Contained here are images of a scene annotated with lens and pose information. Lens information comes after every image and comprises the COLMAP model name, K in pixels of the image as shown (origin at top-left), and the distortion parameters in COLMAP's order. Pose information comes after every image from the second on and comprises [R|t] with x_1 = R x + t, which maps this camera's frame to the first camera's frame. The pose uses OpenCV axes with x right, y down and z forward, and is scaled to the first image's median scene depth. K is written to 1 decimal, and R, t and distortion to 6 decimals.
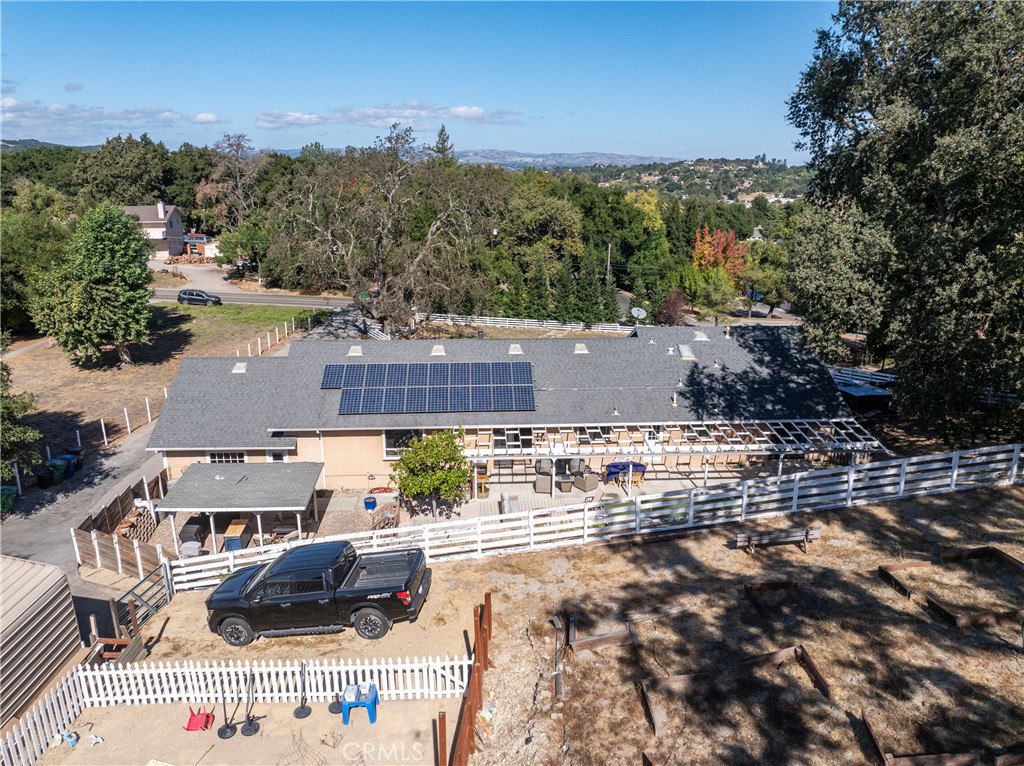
lens RADIAL K [[718.6, 0, 515.3], [0, 718.6, 379.0], [0, 0, 1]] dist [-0.041066, 0.008645]
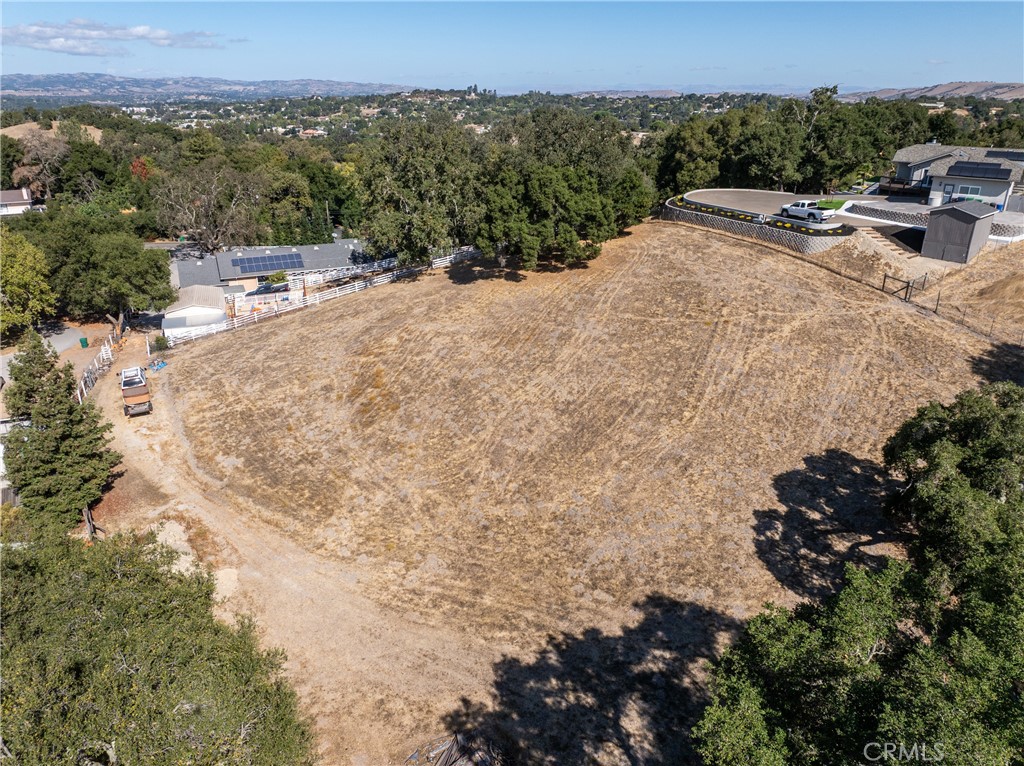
lens RADIAL K [[718.6, 0, 515.3], [0, 718.6, 379.0], [0, 0, 1]] dist [-0.041066, 0.008645]
pose [[0.934200, -0.133757, 0.330726, -0.212072], [0.102593, 0.988618, 0.110038, 0.279850], [-0.341680, -0.068867, 0.937290, -2.337263]]
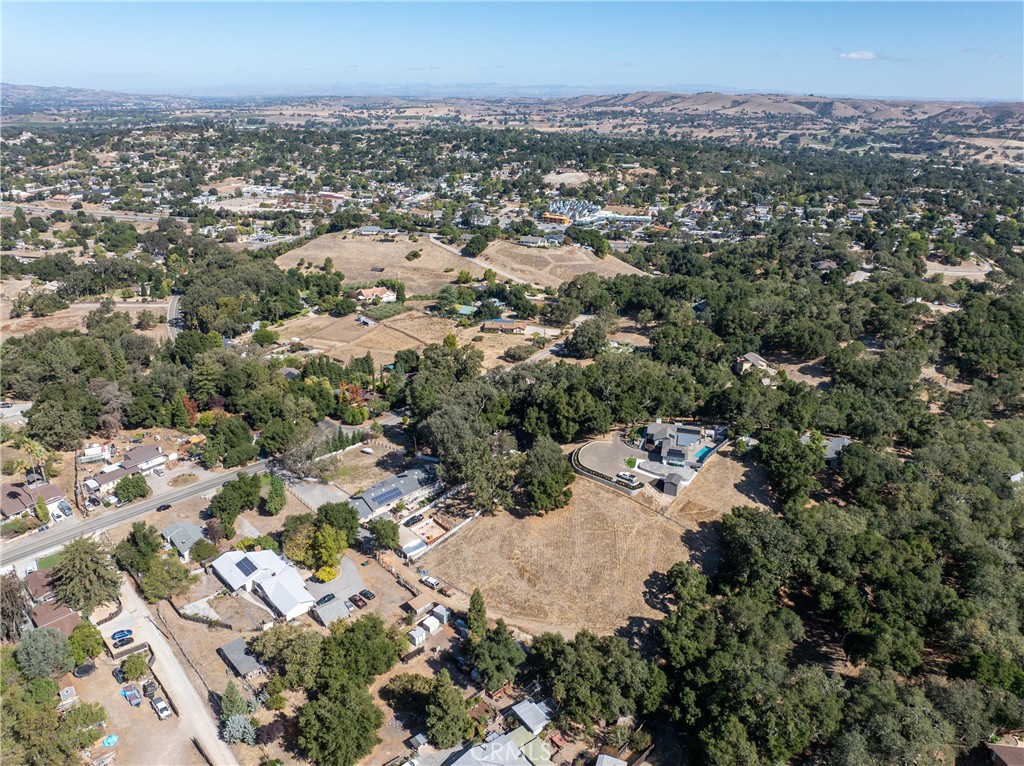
lens RADIAL K [[718.6, 0, 515.3], [0, 718.6, 379.0], [0, 0, 1]] dist [-0.041066, 0.008645]
pose [[0.746833, -0.247041, 0.617423, -3.046260], [0.186233, 0.968984, 0.162439, -1.885795], [-0.638402, -0.006330, 0.769677, -4.831920]]
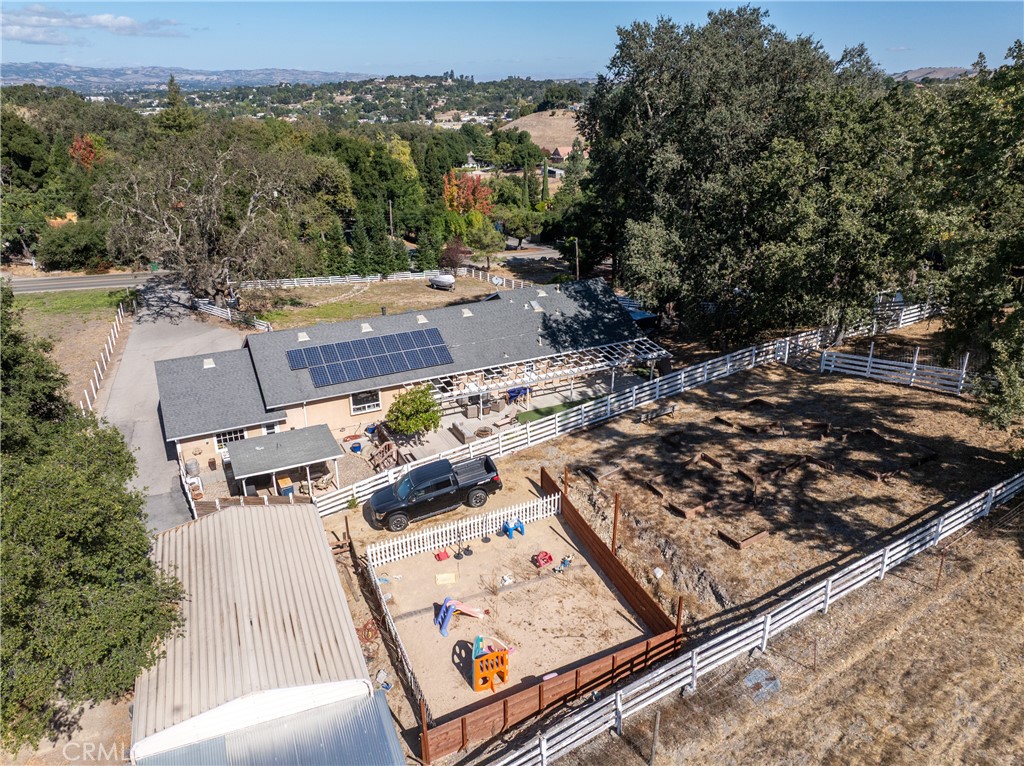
lens RADIAL K [[718.6, 0, 515.3], [0, 718.6, 379.0], [0, 0, 1]] dist [-0.041066, 0.008645]
pose [[0.918309, -0.156467, 0.363631, -0.367713], [0.117217, 0.984855, 0.127754, -0.087331], [-0.378113, -0.074694, 0.922741, -0.342101]]
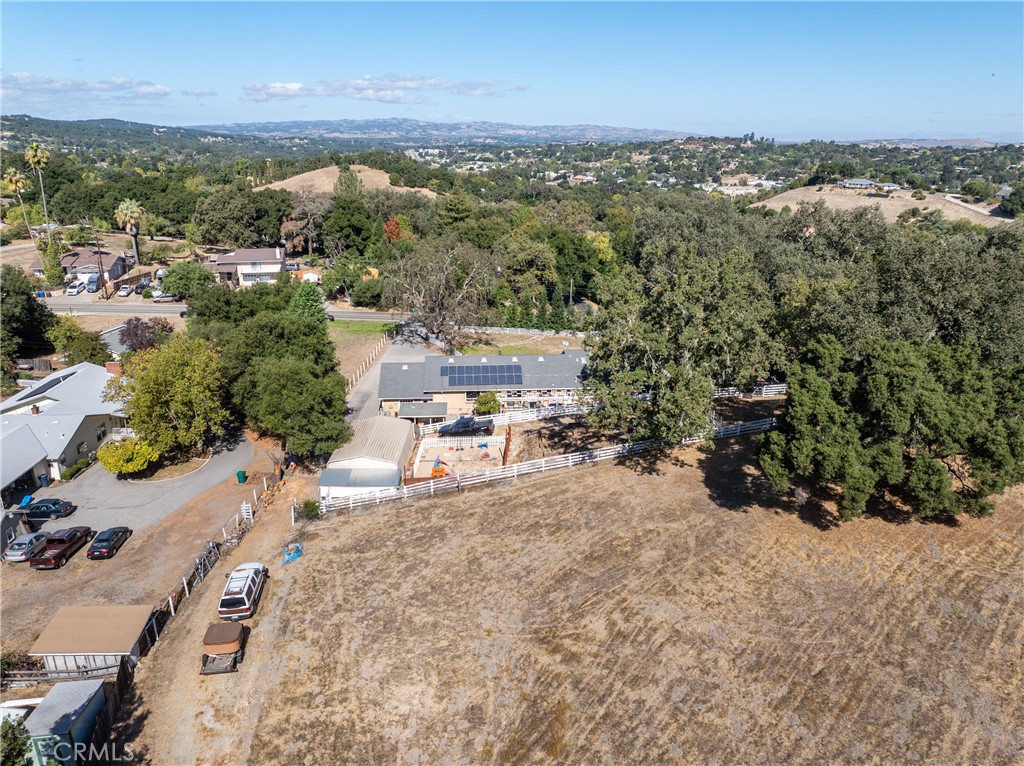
lens RADIAL K [[718.6, 0, 515.3], [0, 718.6, 379.0], [0, 0, 1]] dist [-0.041066, 0.008645]
pose [[0.999958, -0.002877, 0.008663, -0.020936], [0.002561, 0.999339, 0.036267, -0.067531], [-0.008762, -0.036244, 0.999305, -1.589259]]
